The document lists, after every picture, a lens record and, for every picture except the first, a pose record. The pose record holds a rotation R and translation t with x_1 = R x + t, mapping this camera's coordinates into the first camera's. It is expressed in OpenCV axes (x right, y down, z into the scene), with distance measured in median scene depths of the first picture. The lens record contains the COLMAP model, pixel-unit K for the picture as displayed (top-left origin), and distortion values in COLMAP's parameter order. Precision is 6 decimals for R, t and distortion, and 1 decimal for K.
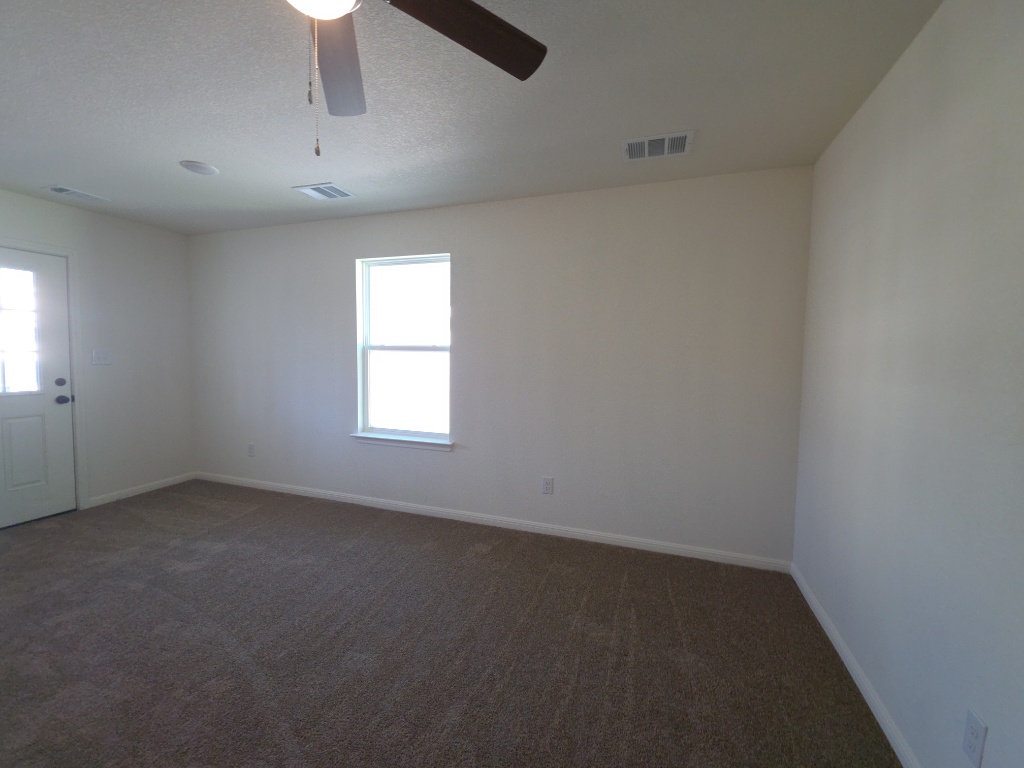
lens RADIAL K [[406.3, 0, 512.0], [0, 406.3, 384.0], [0, 0, 1]] dist [0.017047, -0.013021]
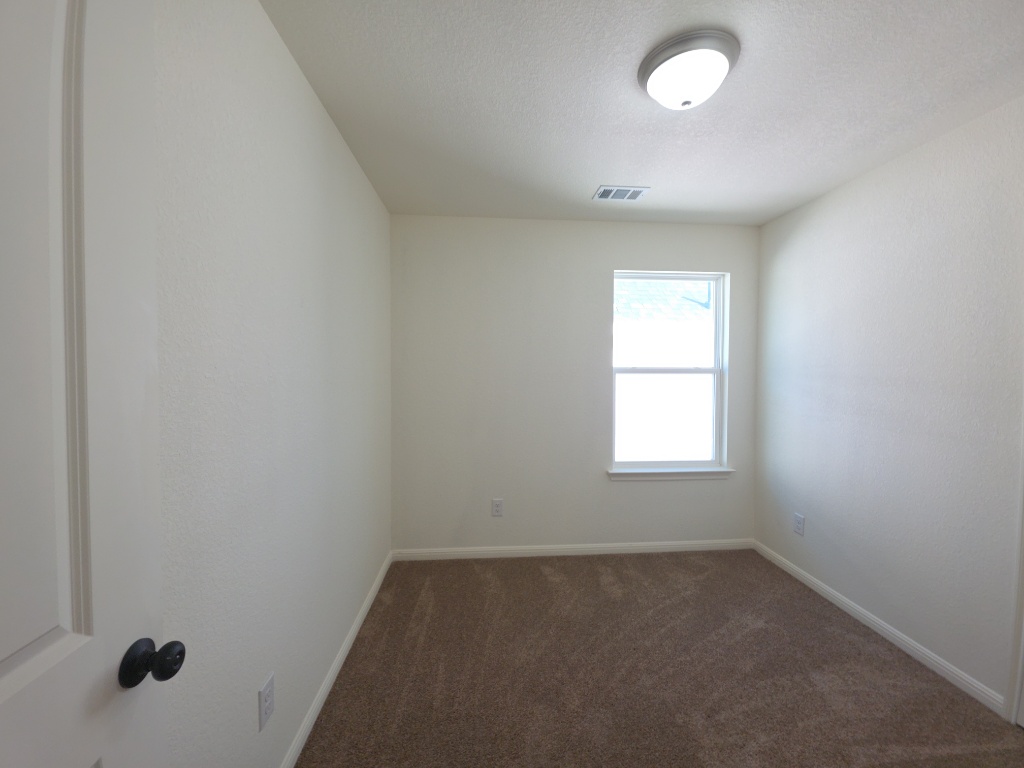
lens RADIAL K [[396.9, 0, 512.0], [0, 396.9, 384.0], [0, 0, 1]] dist [-0.000204, -0.000033]
pose [[0.921313, -0.024111, 0.388074, -1.825754], [0.042475, 0.998343, -0.038811, -0.075507], [-0.386495, 0.052241, 0.920811, 0.625779]]
